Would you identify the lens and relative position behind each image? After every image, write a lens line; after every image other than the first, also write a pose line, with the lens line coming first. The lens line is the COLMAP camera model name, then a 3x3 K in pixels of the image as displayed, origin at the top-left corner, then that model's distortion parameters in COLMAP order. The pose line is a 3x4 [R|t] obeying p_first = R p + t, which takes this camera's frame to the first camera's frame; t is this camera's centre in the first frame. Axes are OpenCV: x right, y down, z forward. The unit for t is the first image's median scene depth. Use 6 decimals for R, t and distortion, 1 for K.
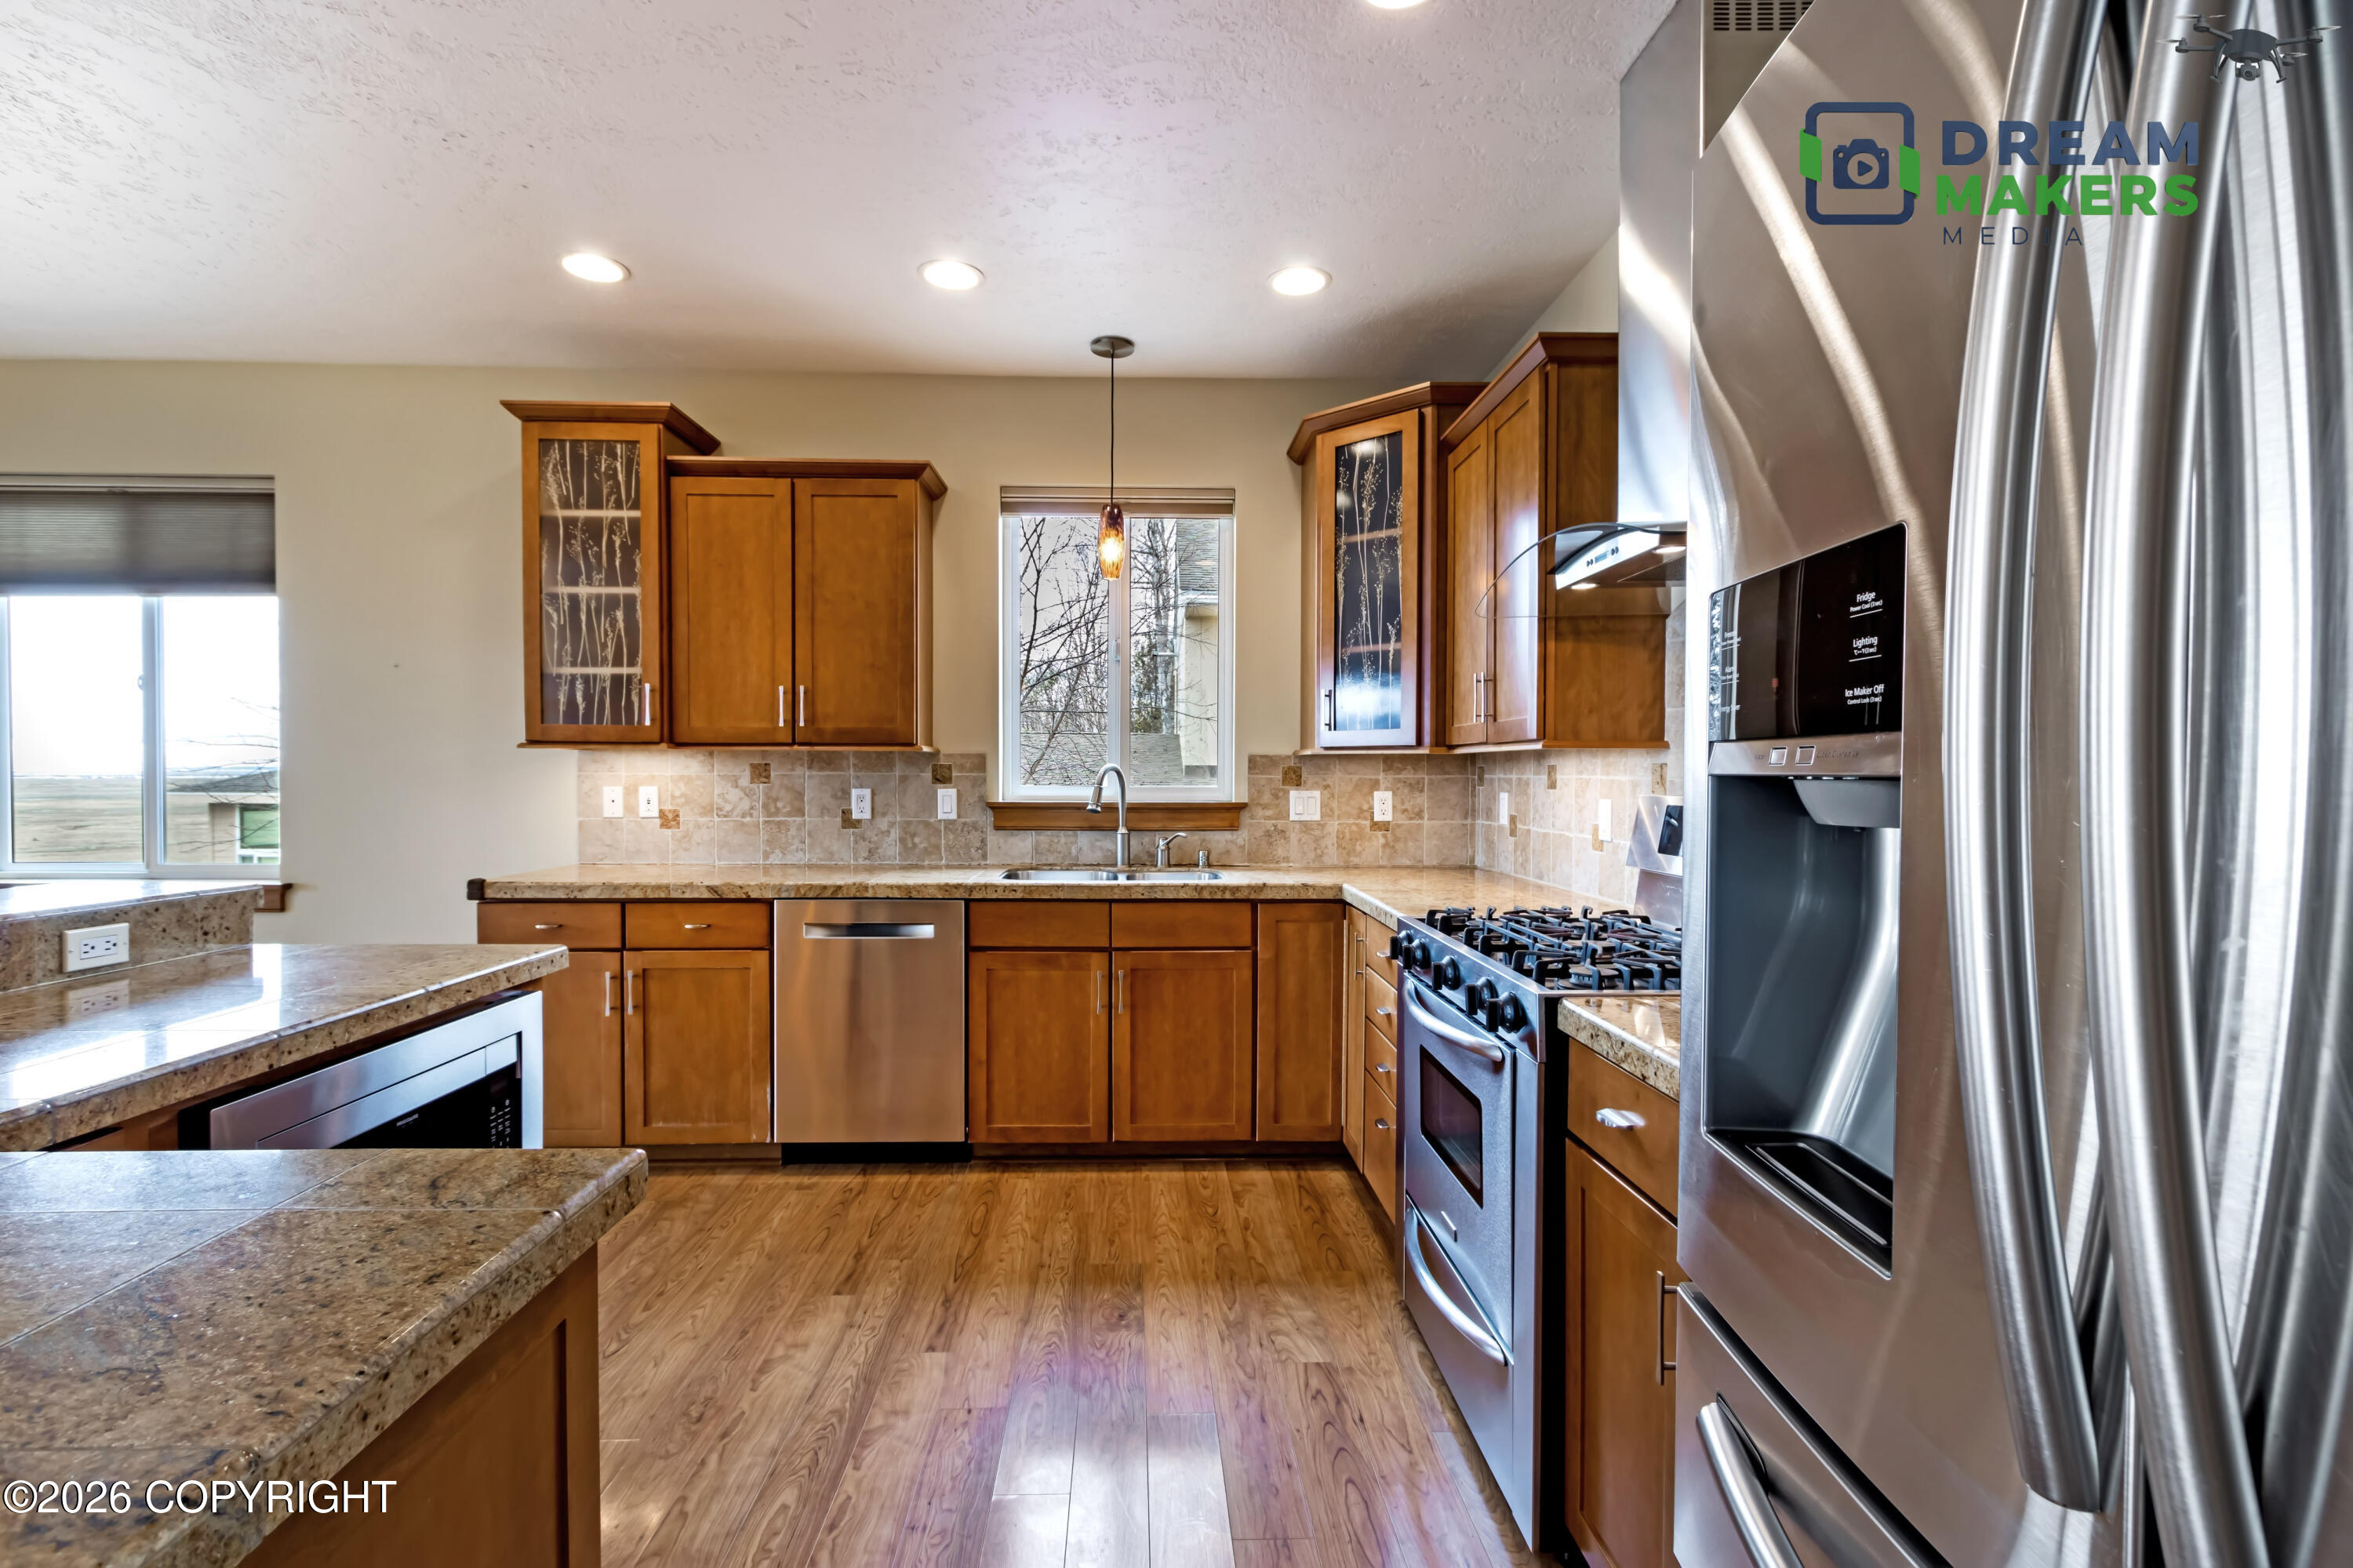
lens RADIAL K [[1075.3, 0, 1165.4], [0, 1075.3, 793.0], [0, 0, 1]] dist [0.003006, -0.000290]
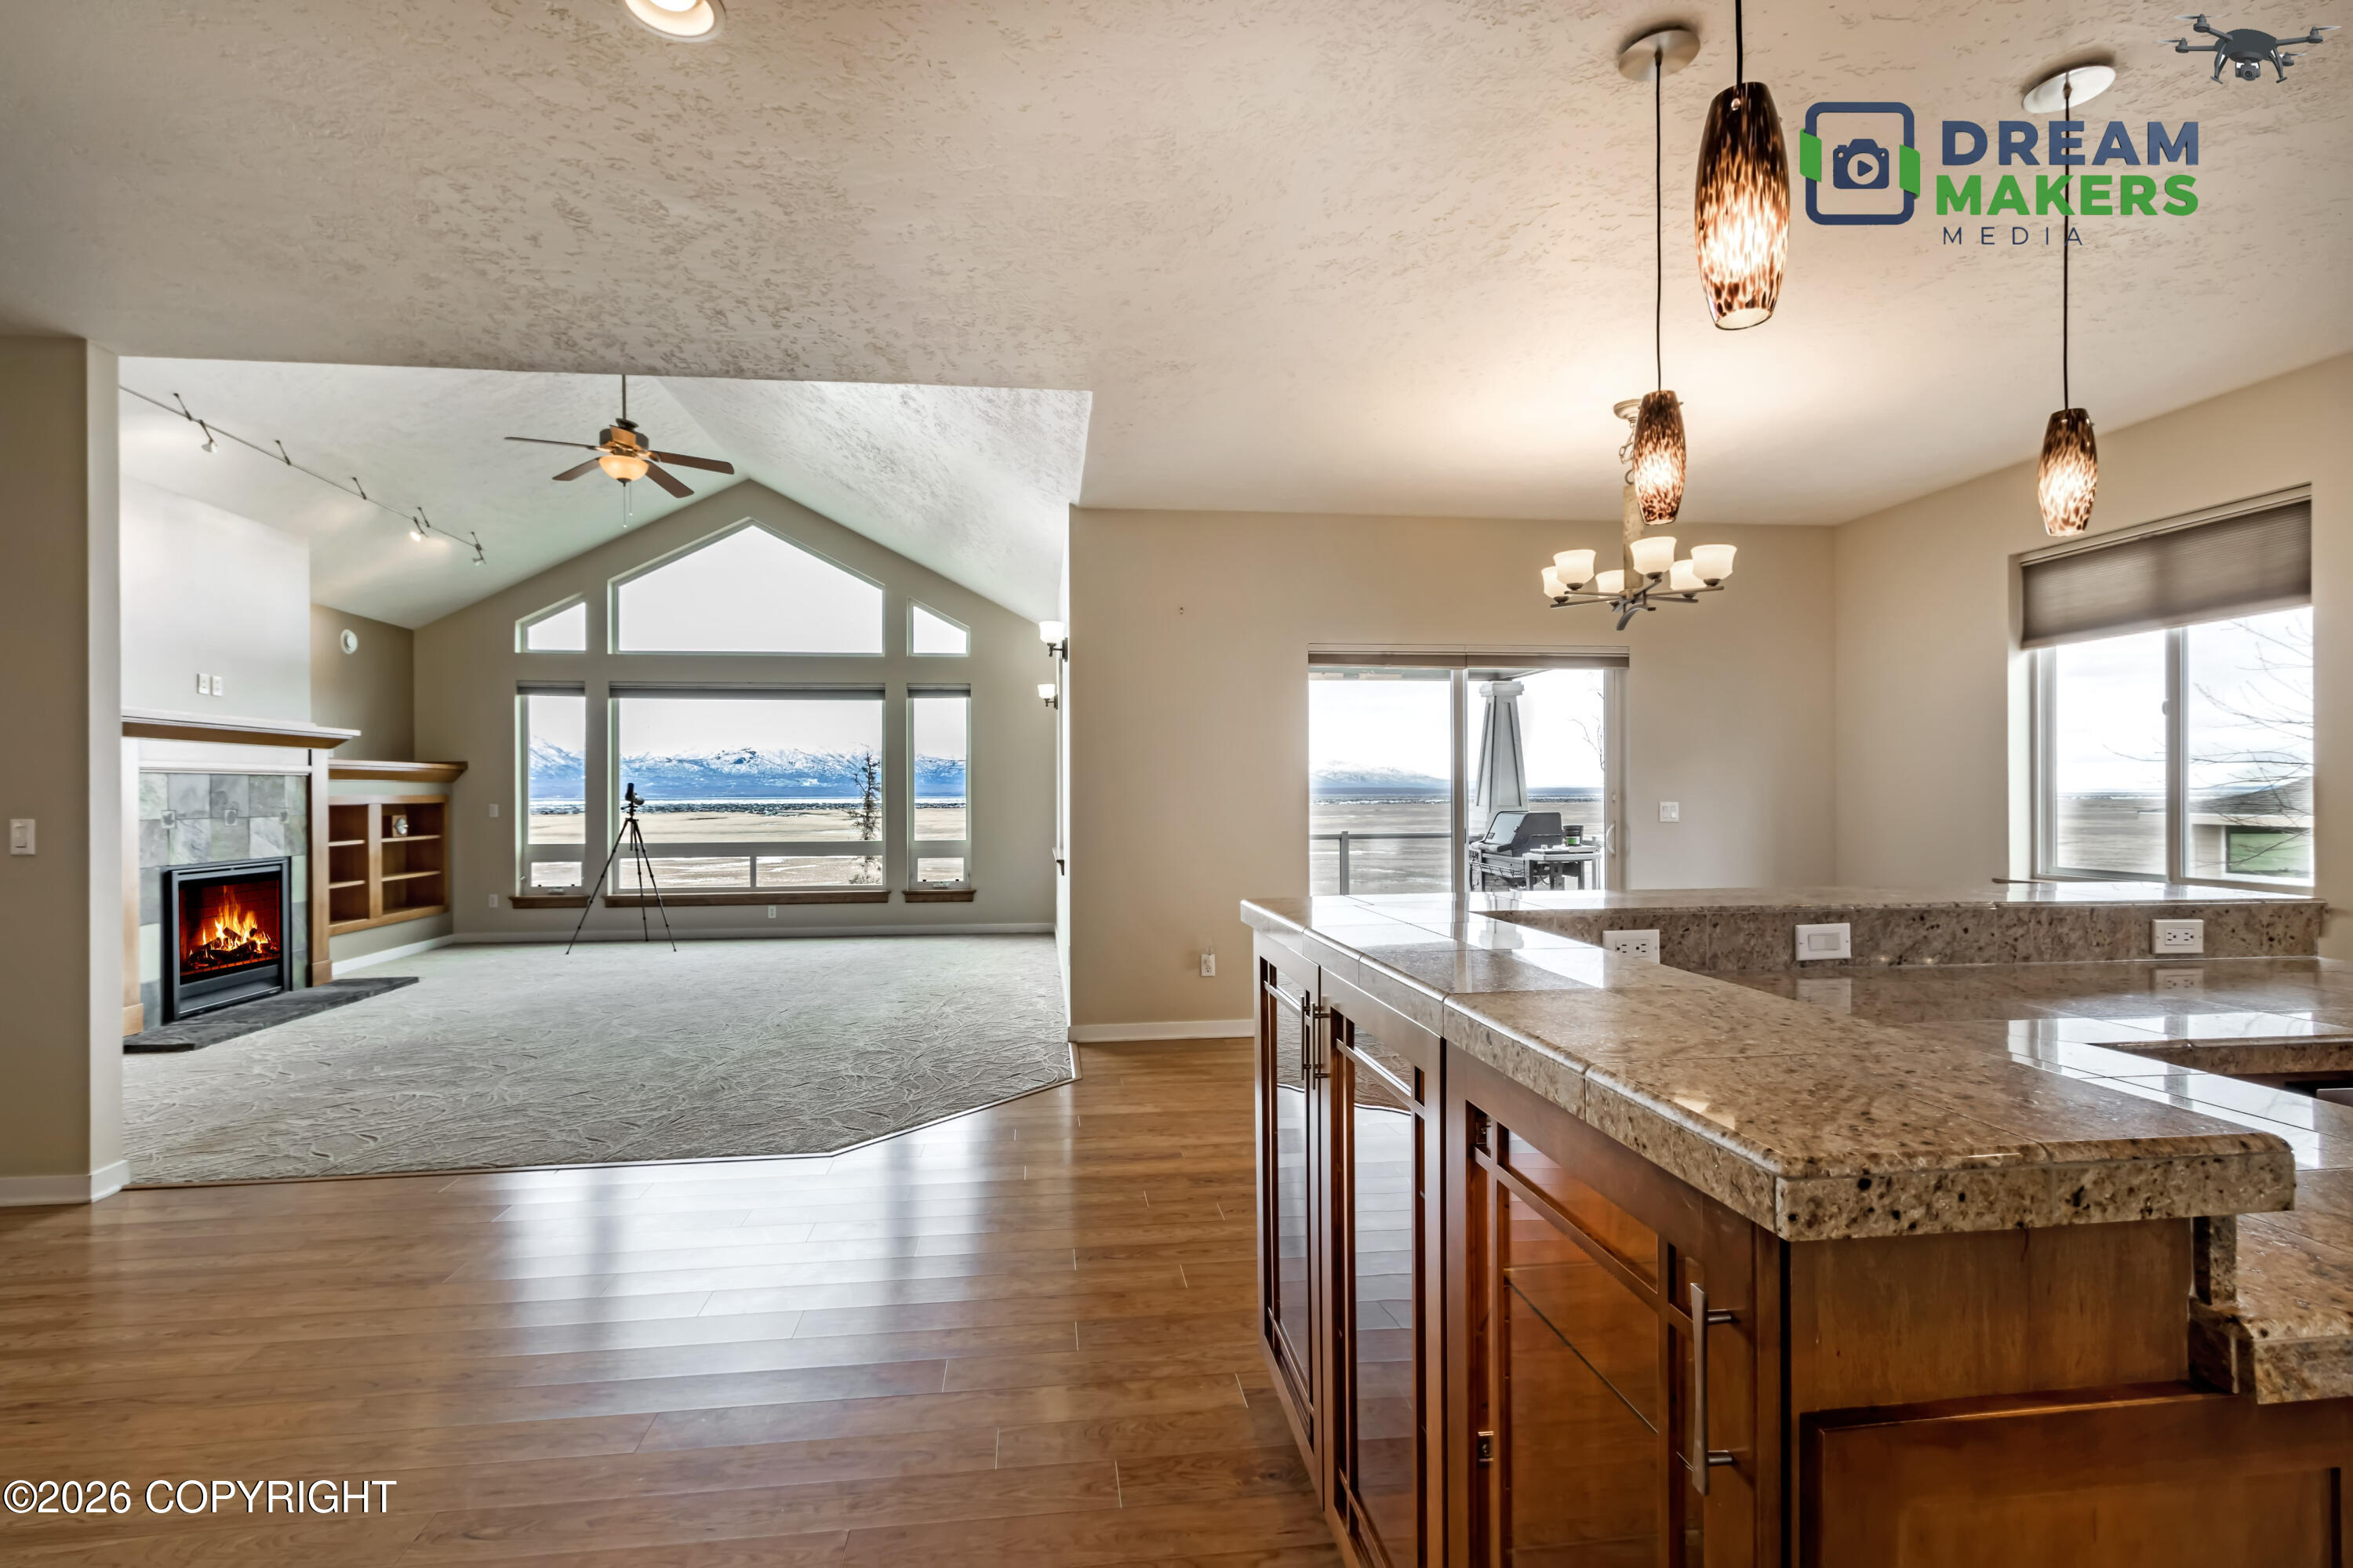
lens RADIAL K [[1075.3, 0, 1165.4], [0, 1075.3, 793.0], [0, 0, 1]] dist [0.003006, -0.000290]
pose [[0.085991, -0.005655, -0.996280, 0.045682], [-0.013547, 0.999885, -0.006845, 0.004211], [0.996204, 0.014086, 0.085904, -0.104660]]
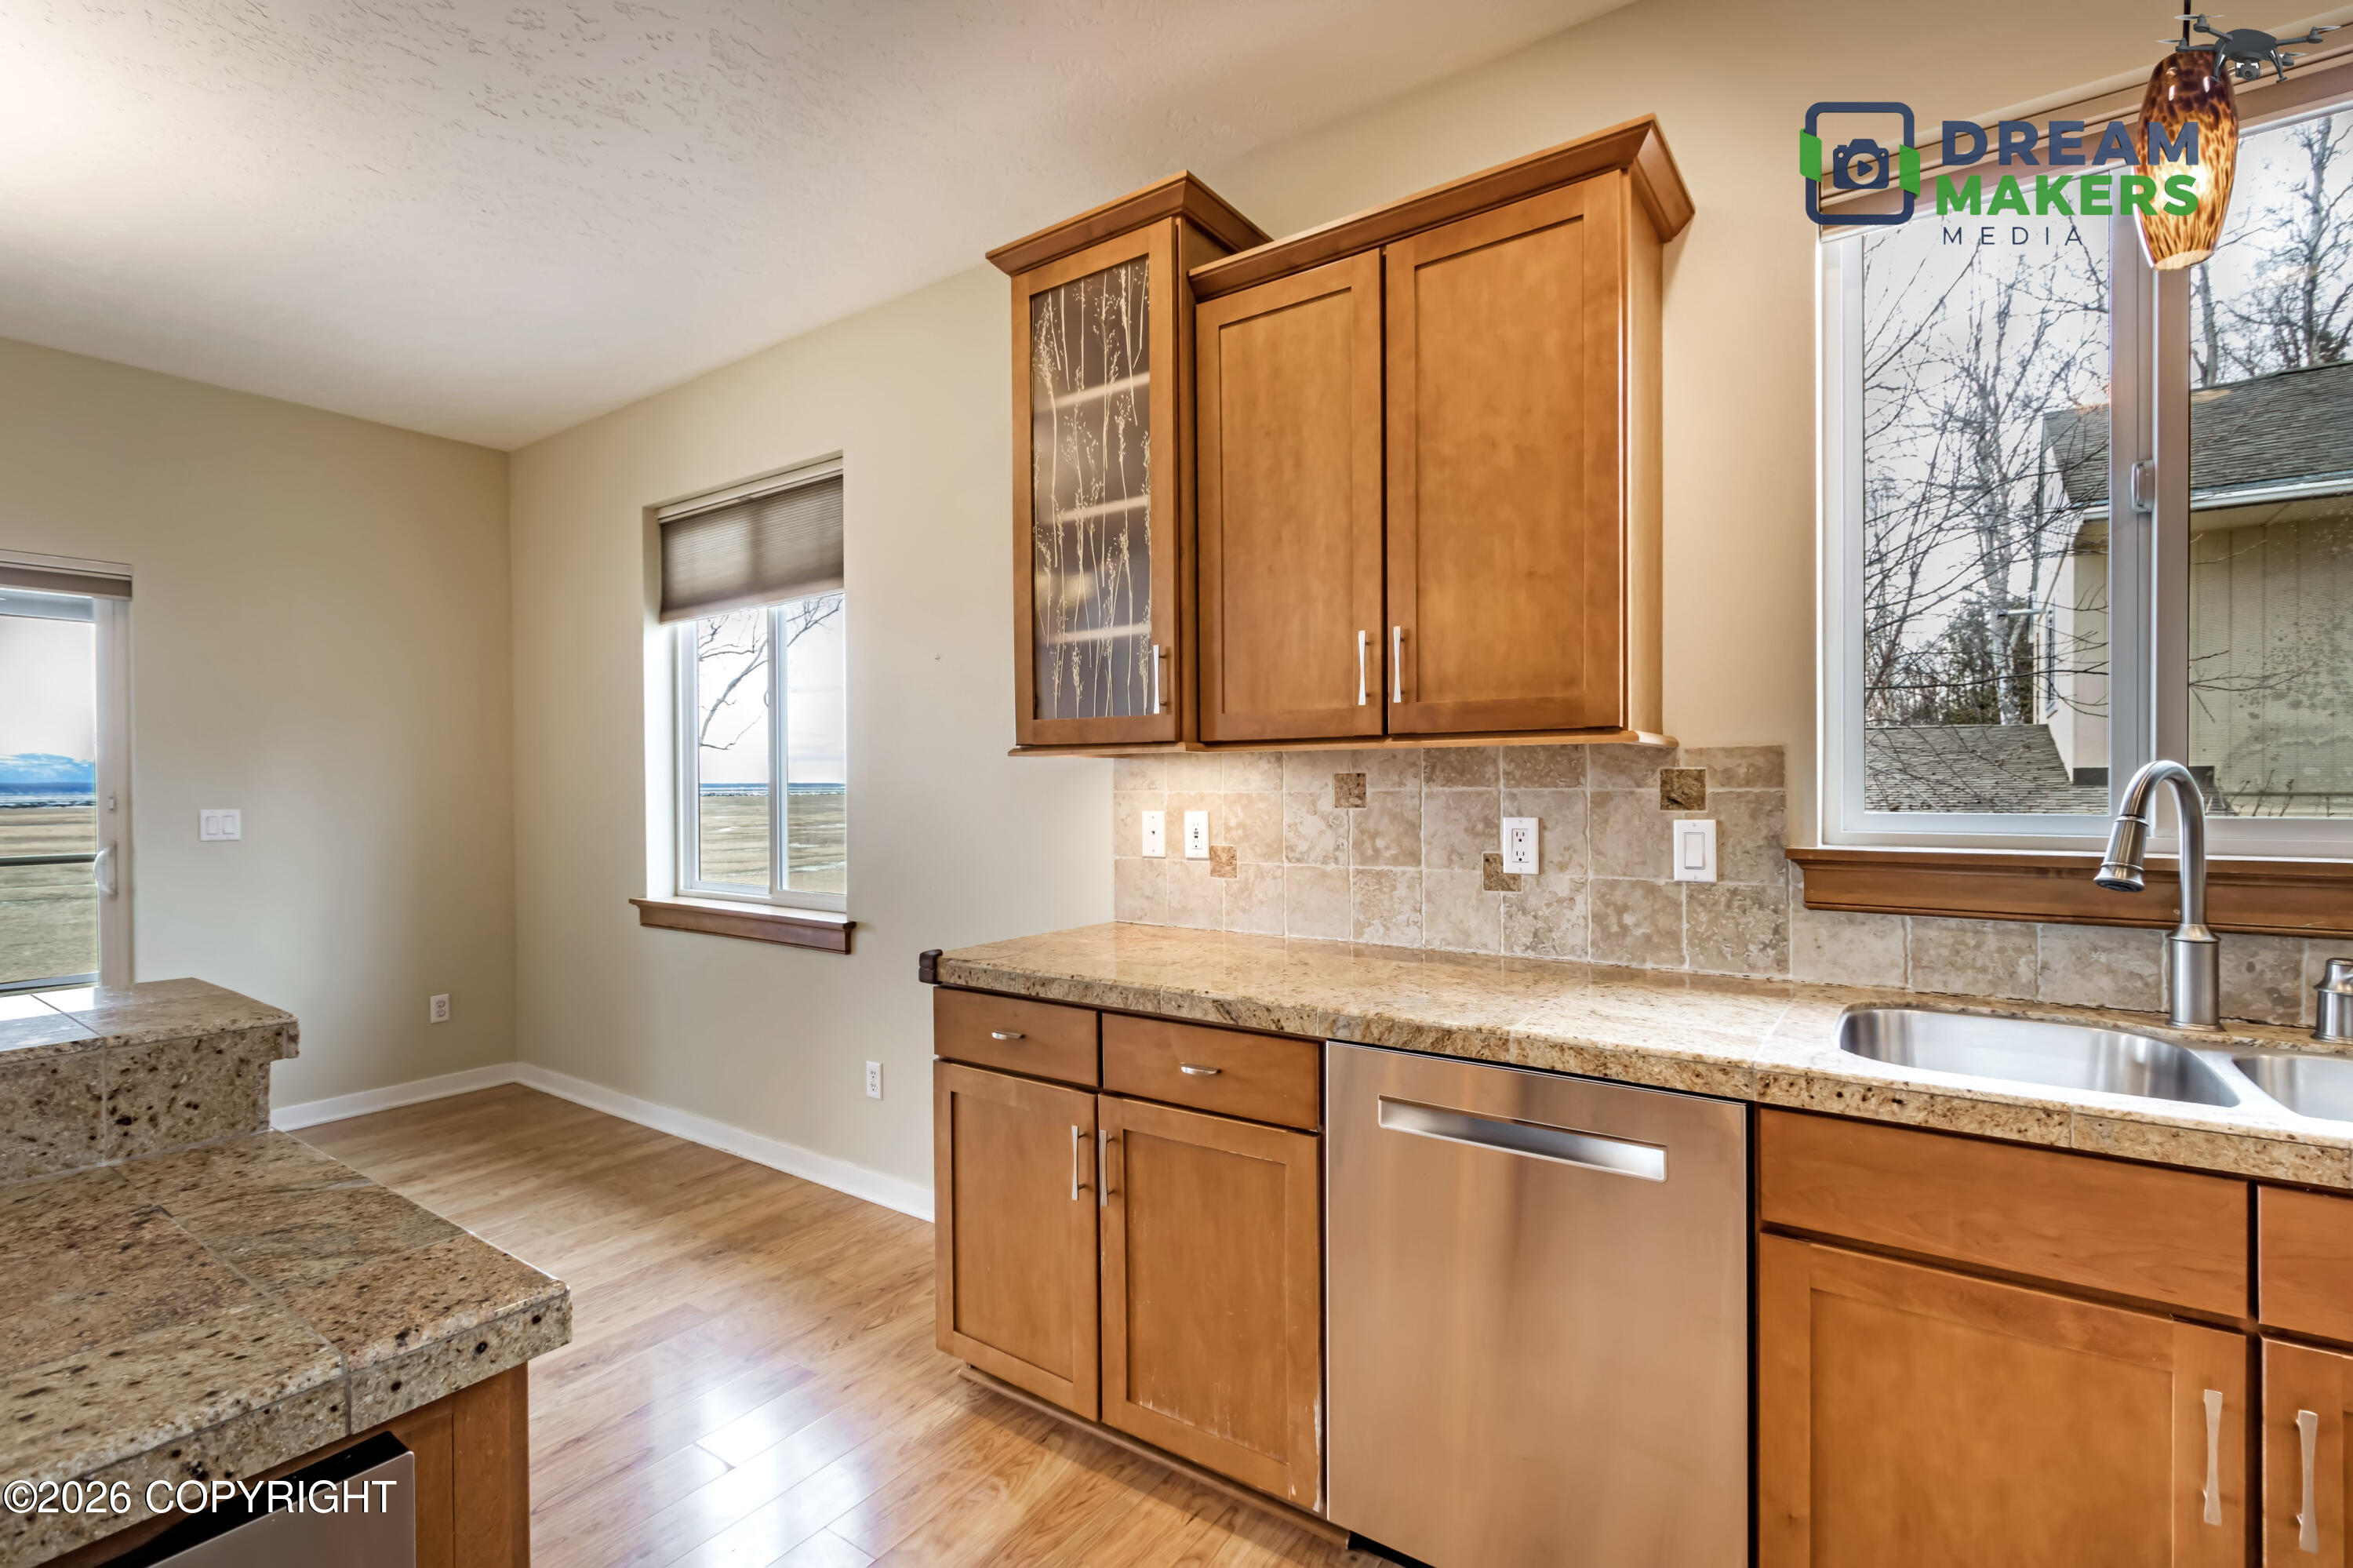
lens RADIAL K [[1072.4, 0, 1157.5], [0, 1072.4, 795.6], [0, 0, 1]] dist [0.001483, 0.000019]
pose [[0.792991, -0.002469, -0.609228, -0.107705], [-0.001772, 0.999978, -0.006360, -0.012277], [0.609231, 0.006123, 0.792969, 0.503748]]
